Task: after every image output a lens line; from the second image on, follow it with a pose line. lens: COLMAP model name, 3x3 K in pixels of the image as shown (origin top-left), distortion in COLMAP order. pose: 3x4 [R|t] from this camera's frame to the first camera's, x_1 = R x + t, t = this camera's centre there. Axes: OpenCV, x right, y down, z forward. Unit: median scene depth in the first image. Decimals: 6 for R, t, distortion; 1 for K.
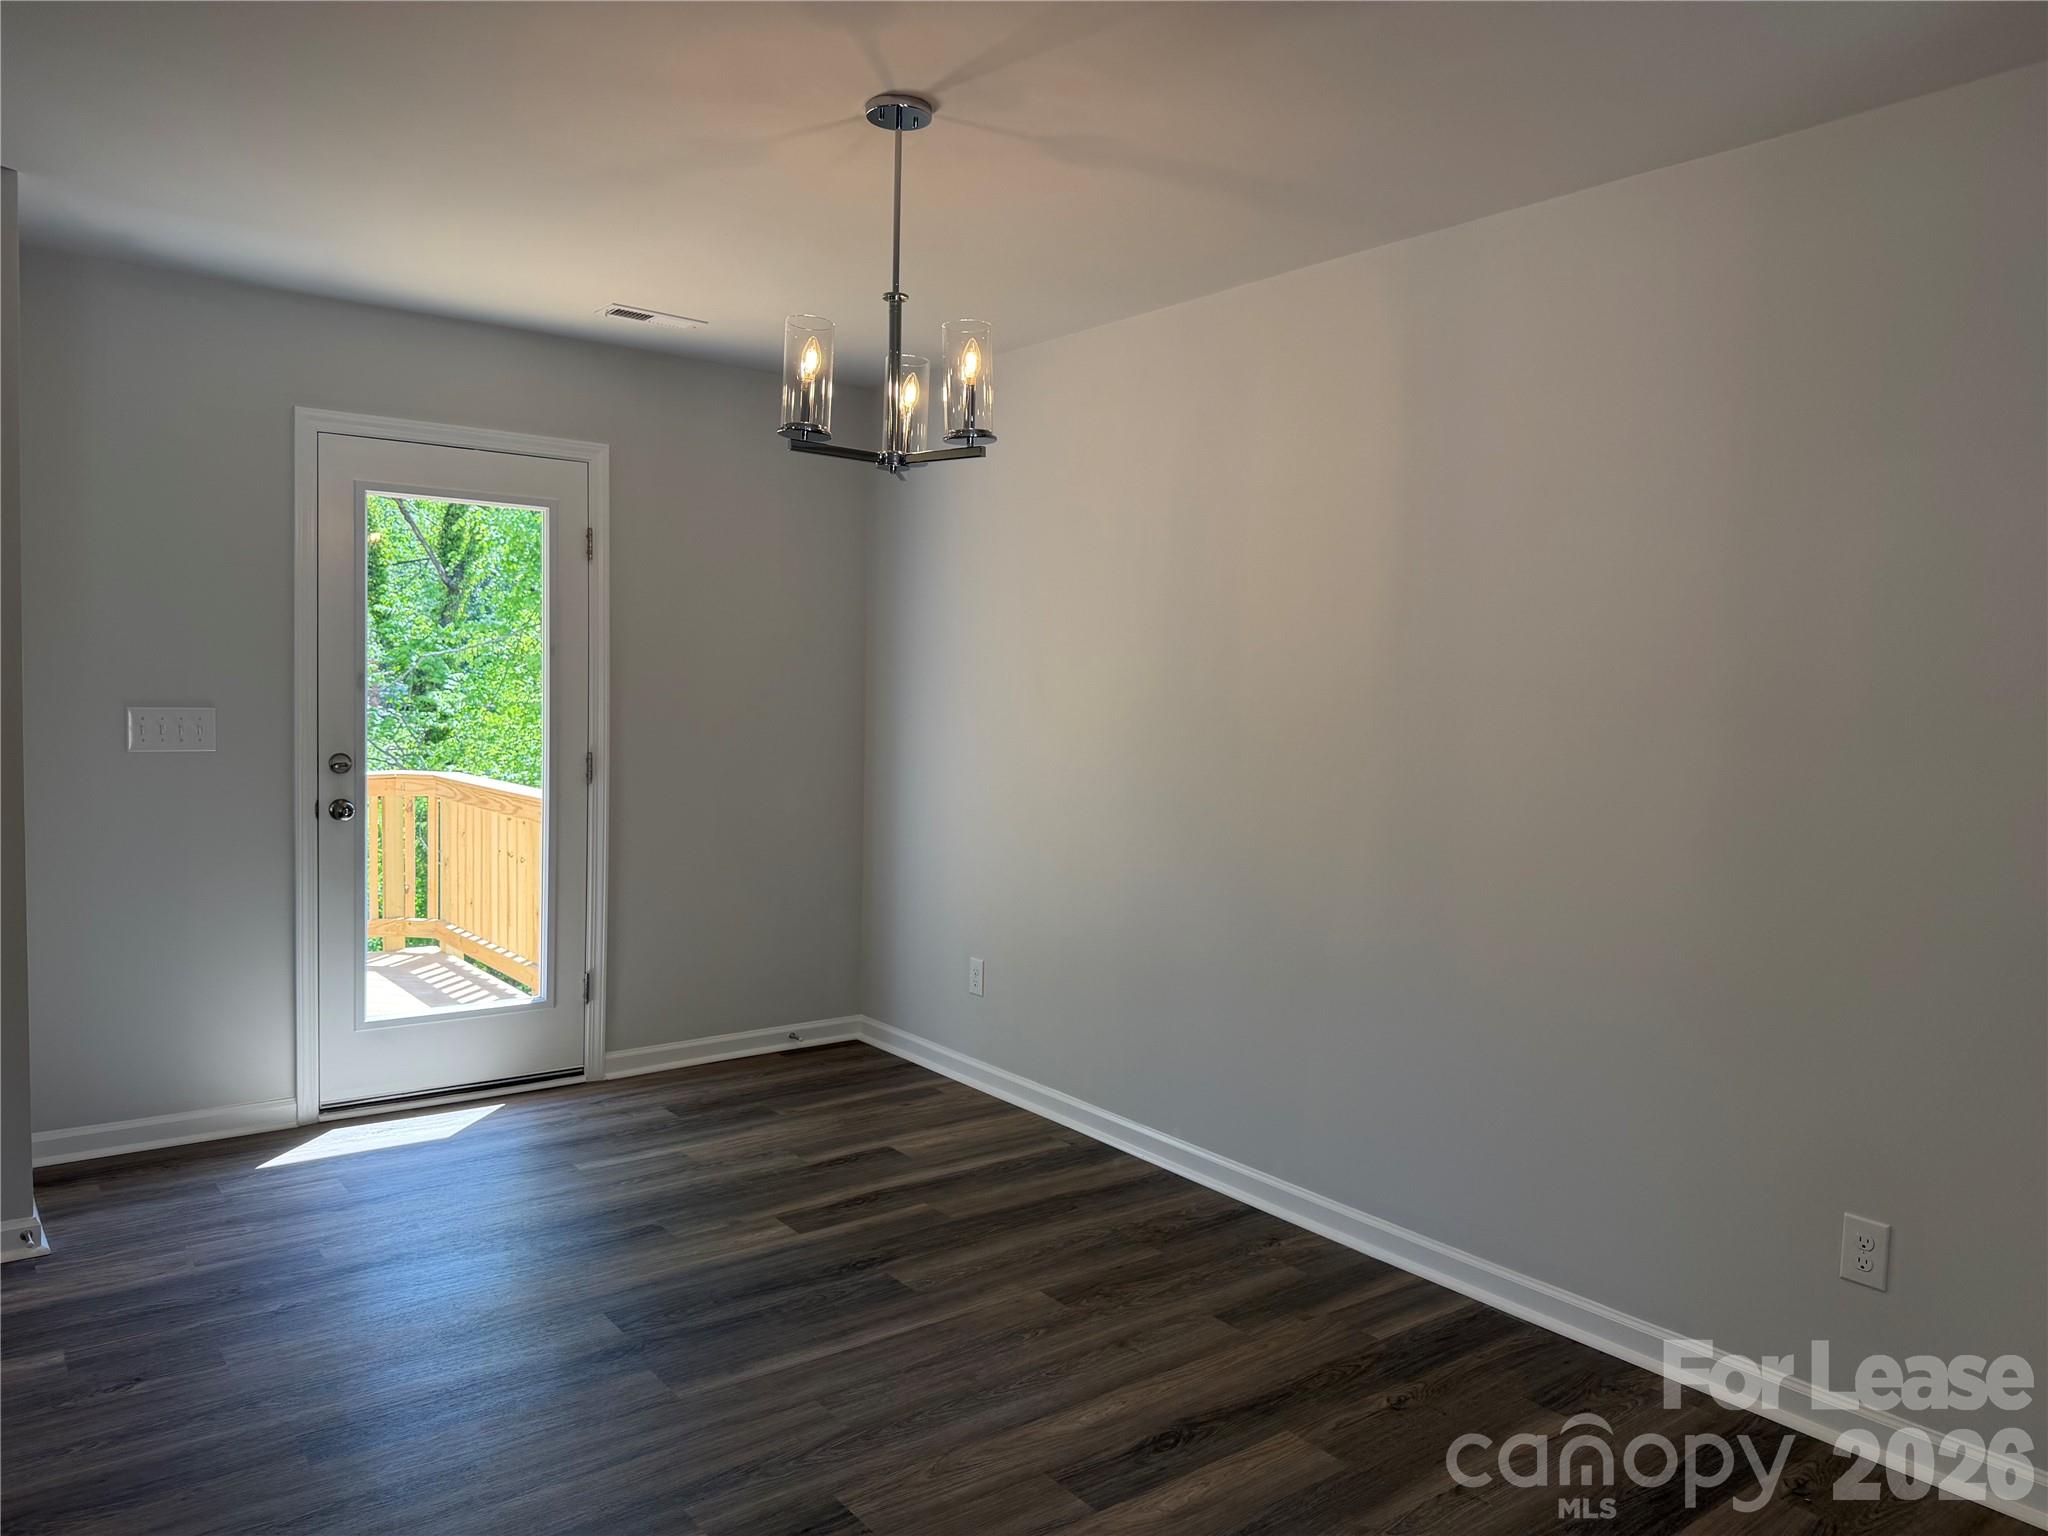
lens RADIAL K [[1437.8, 0, 1024.0], [0, 1437.8, 768.0], [0, 0, 1]] dist [-0.000453, -0.000212]
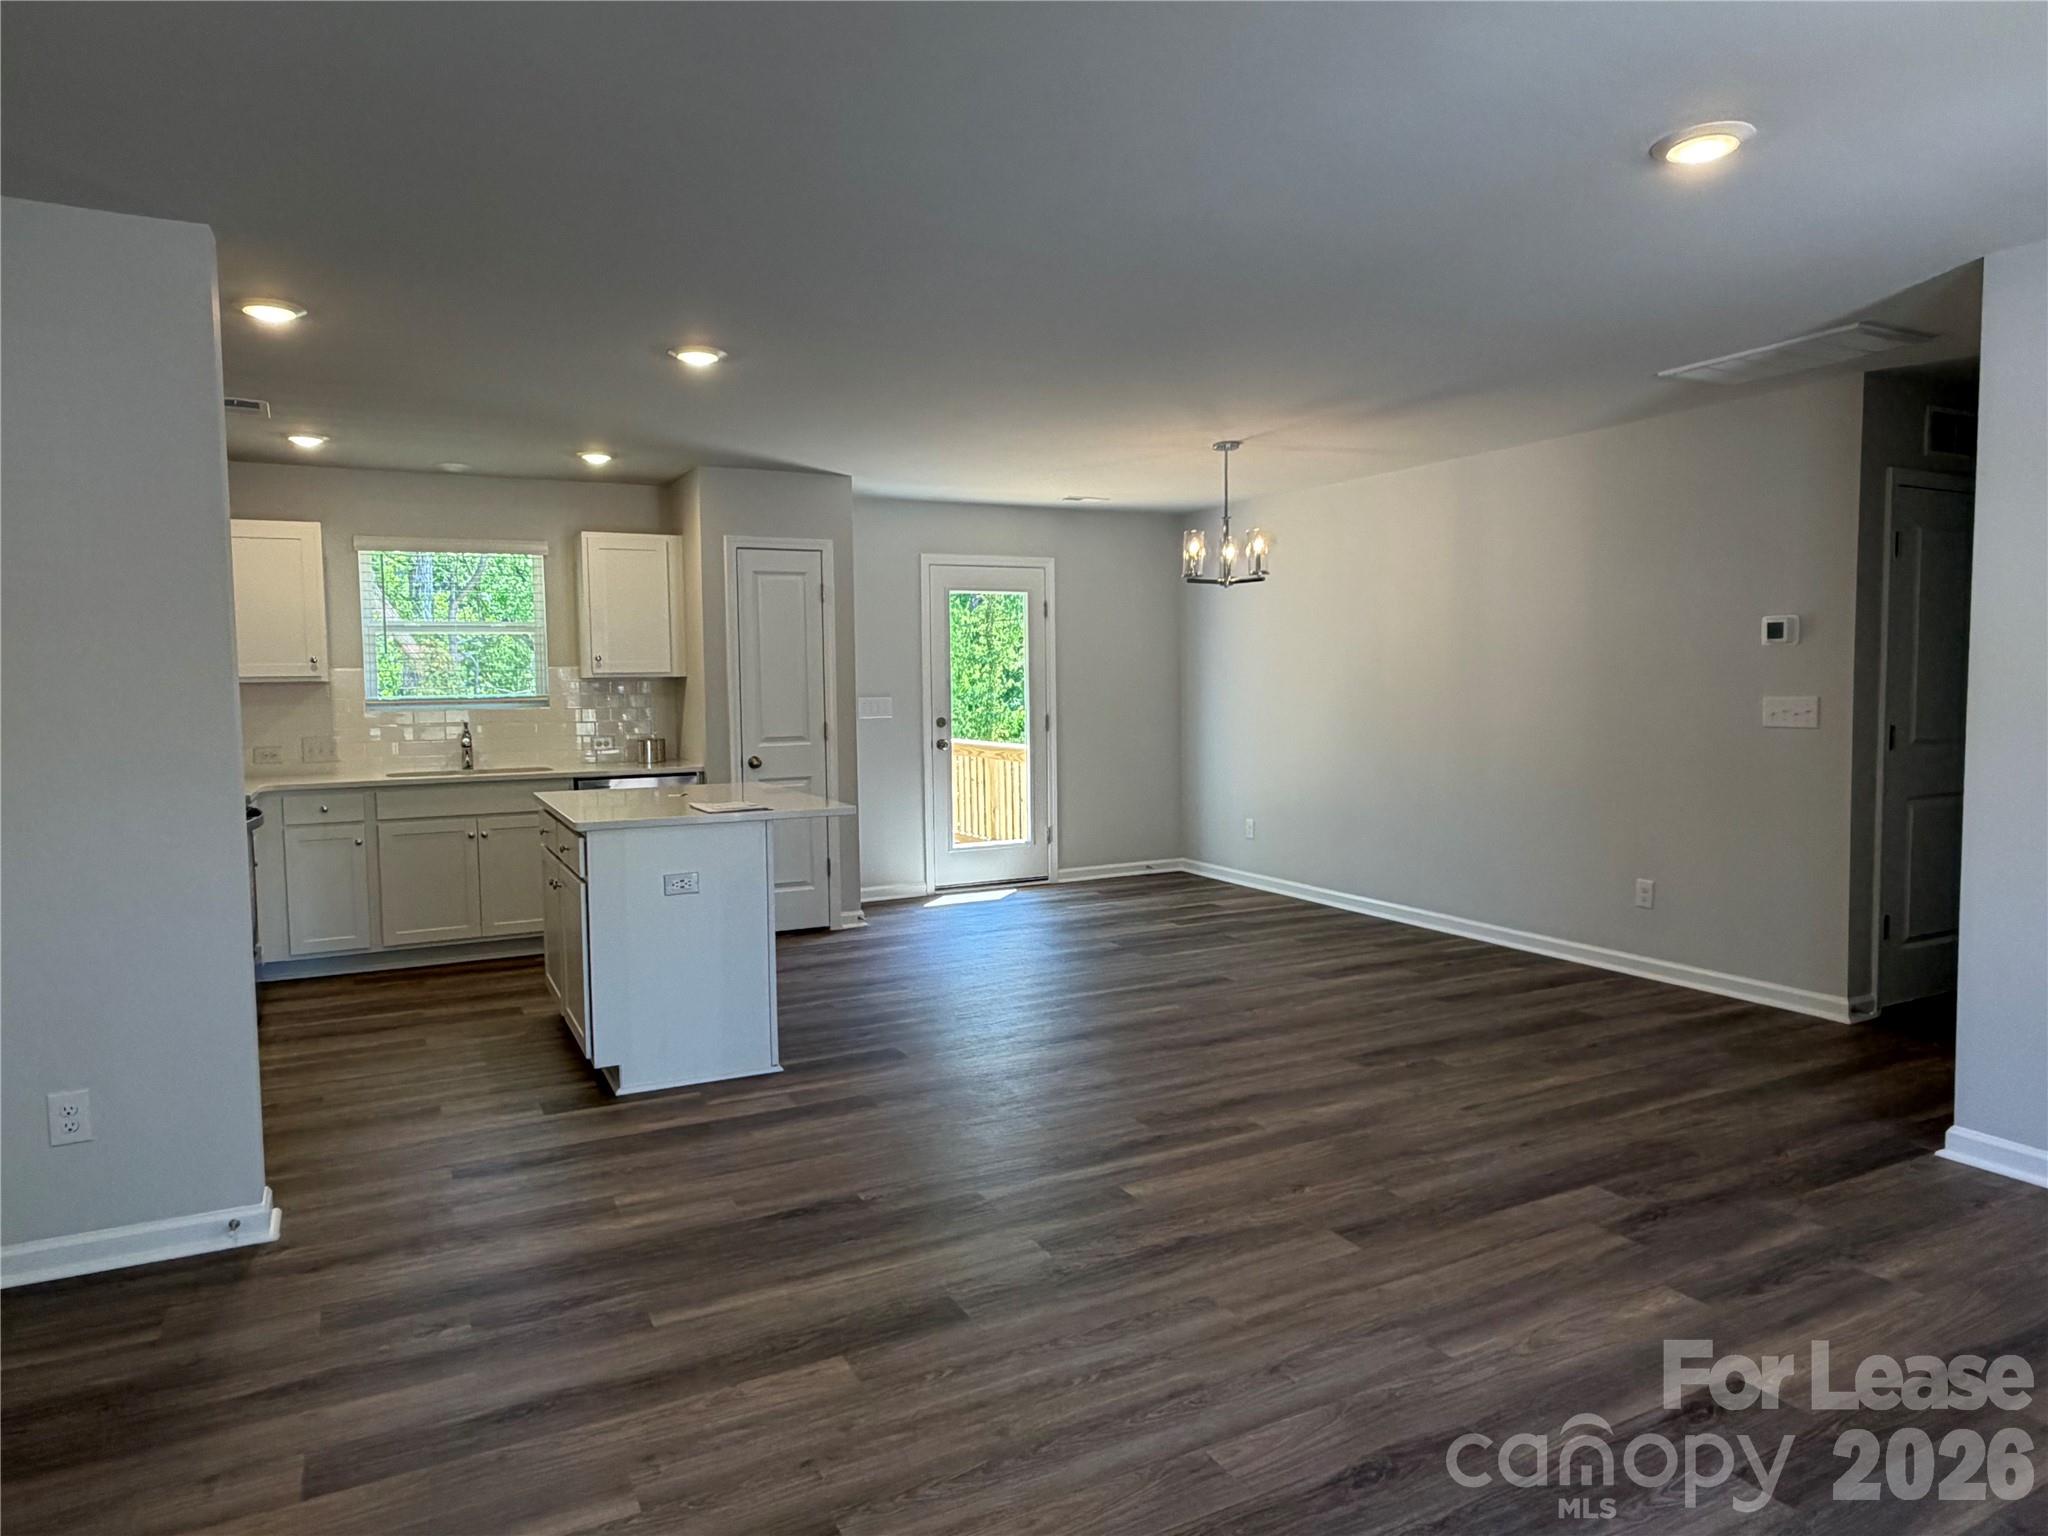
lens RADIAL K [[1262.5, 0, 1024.0], [0, 1262.5, 768.0], [0, 0, 1]] dist [0.002050, 0.000417]
pose [[0.984727, -0.024225, -0.172410, -0.041939], [0.026569, 0.999583, 0.011301, 0.043394], [0.172065, -0.015709, 0.984960, -0.746743]]
